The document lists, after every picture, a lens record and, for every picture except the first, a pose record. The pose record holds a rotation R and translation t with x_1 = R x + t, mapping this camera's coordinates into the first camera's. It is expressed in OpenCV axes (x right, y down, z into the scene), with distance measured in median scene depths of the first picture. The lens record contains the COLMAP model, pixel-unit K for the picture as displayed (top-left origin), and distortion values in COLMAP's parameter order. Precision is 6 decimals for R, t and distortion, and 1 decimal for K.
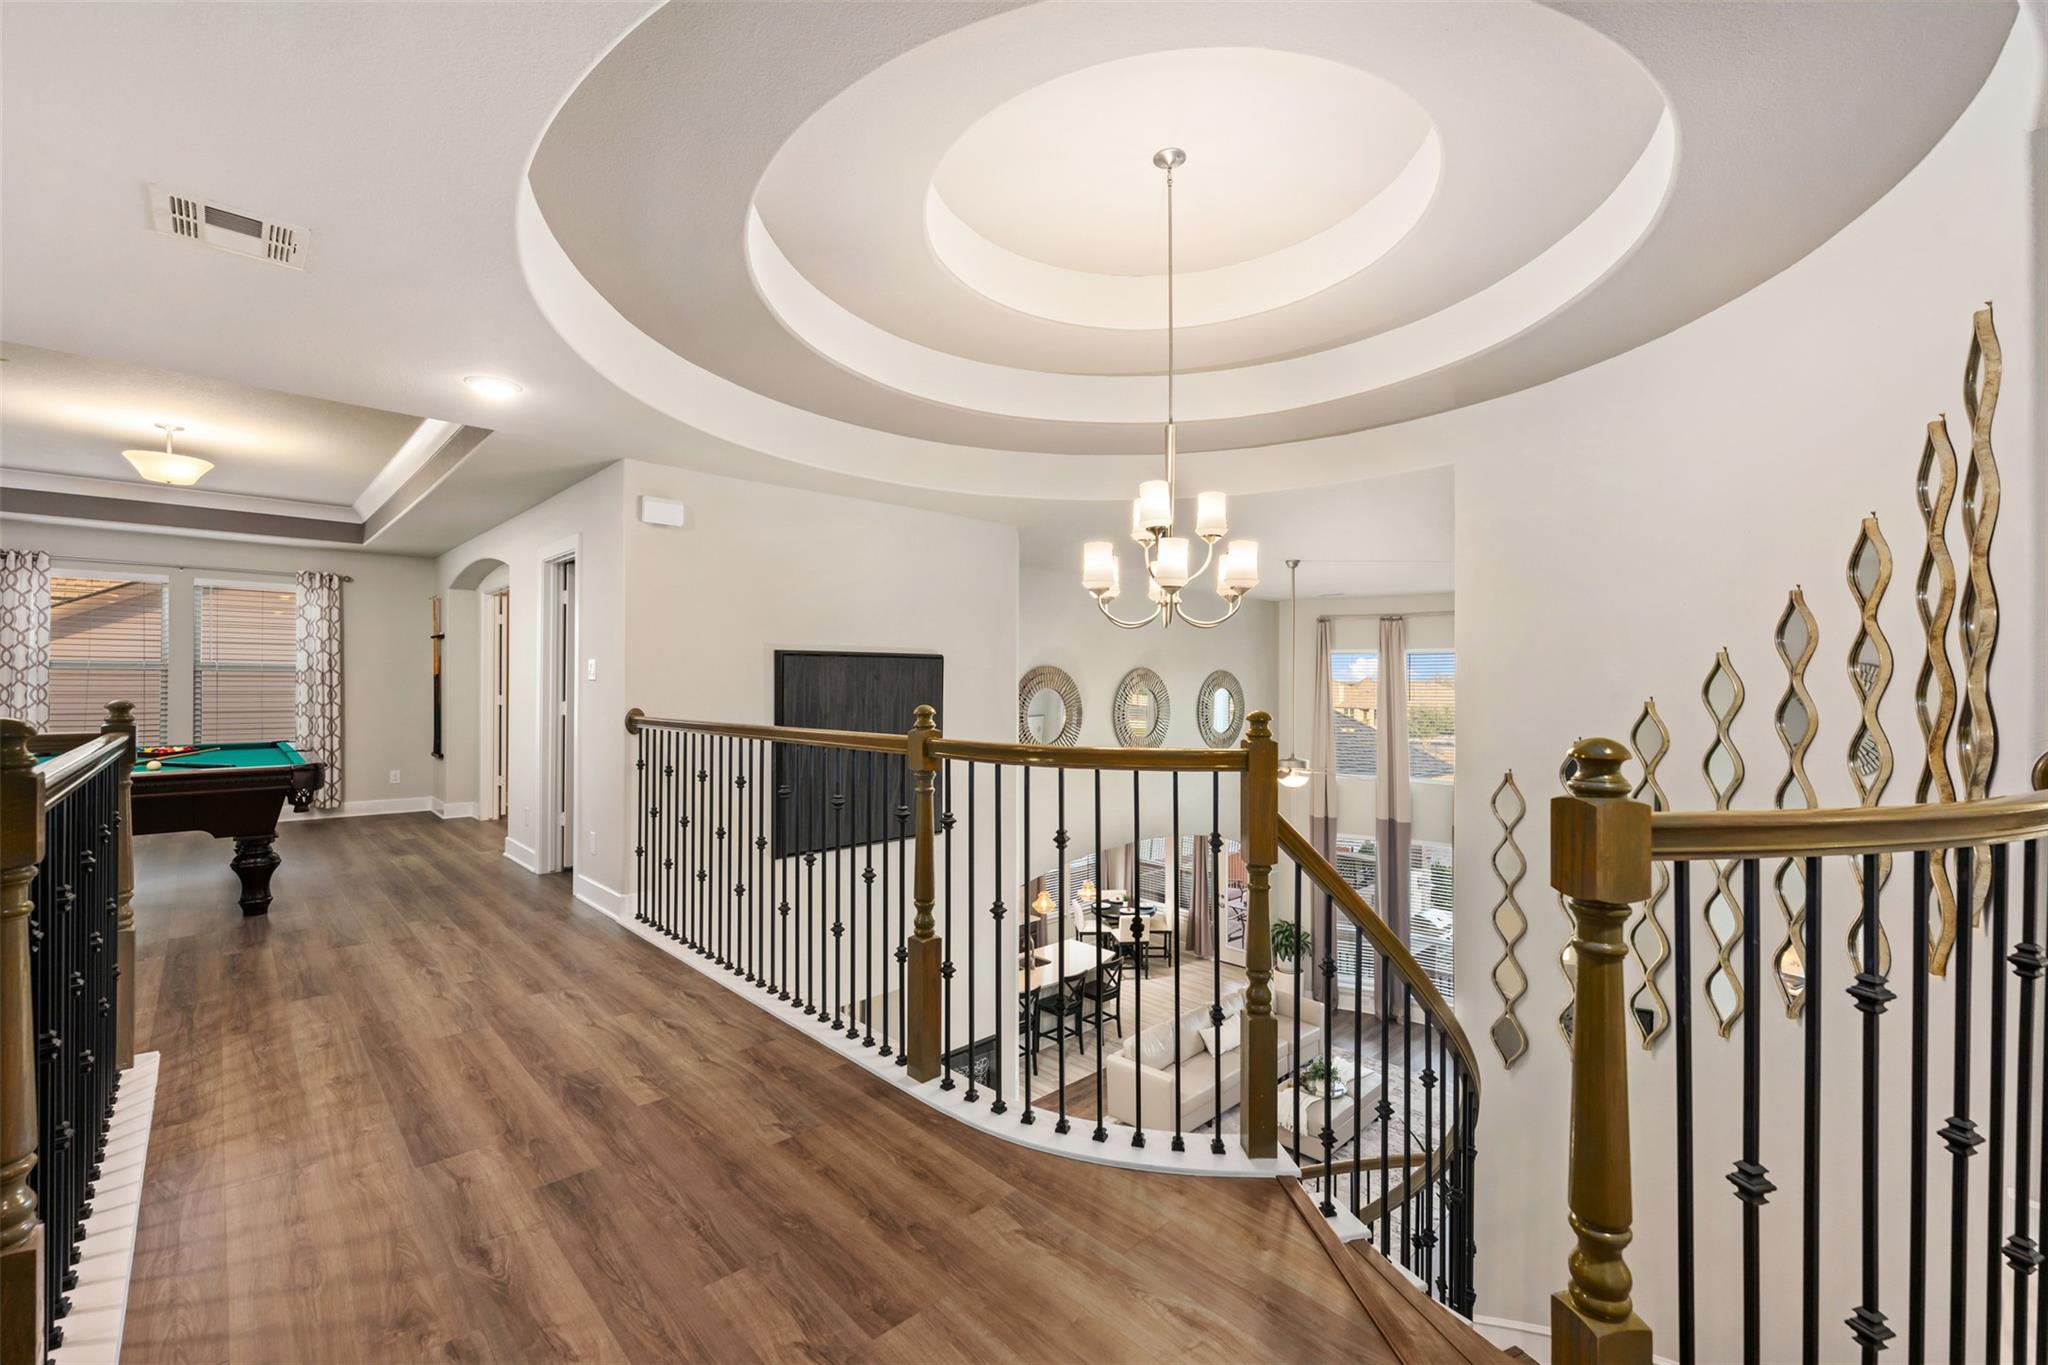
lens RADIAL K [[839.2, 0, 1024.0], [0, 839.2, 682.5], [0, 0, 1]] dist [-0.001007, -0.000059]
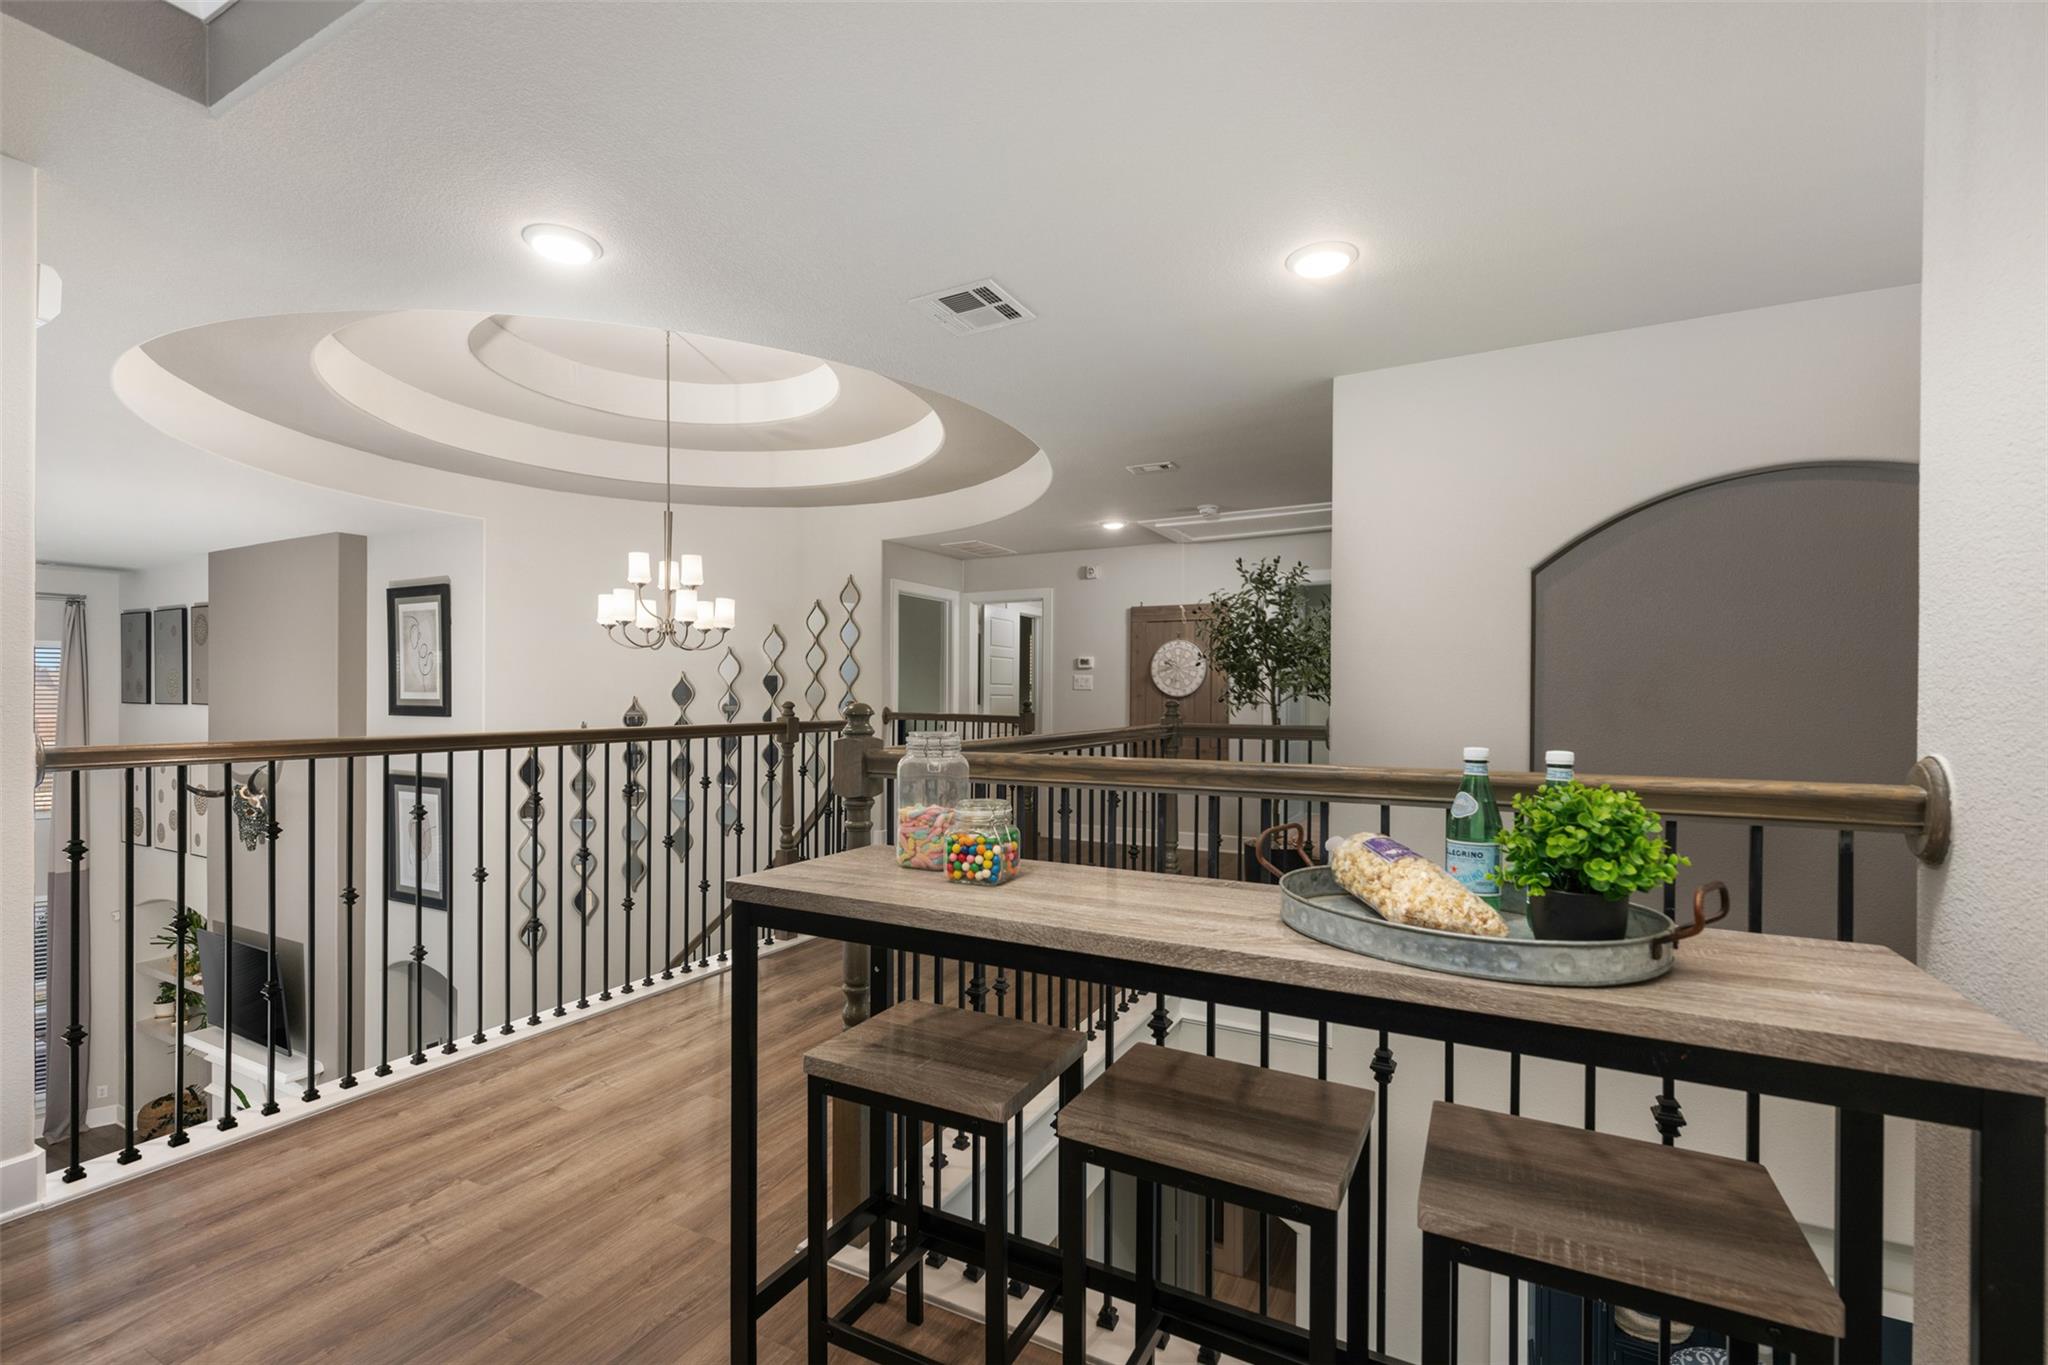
lens RADIAL K [[889.4, 0, 1024.0], [0, 889.4, 682.5], [0, 0, 1]] dist [-0.000003, -0.000012]
pose [[-0.307633, -0.014380, 0.951397, -1.363112], [-0.004391, 0.999897, 0.013693, 0.015917], [-0.951495, 0.000035, -0.307664, 0.857926]]
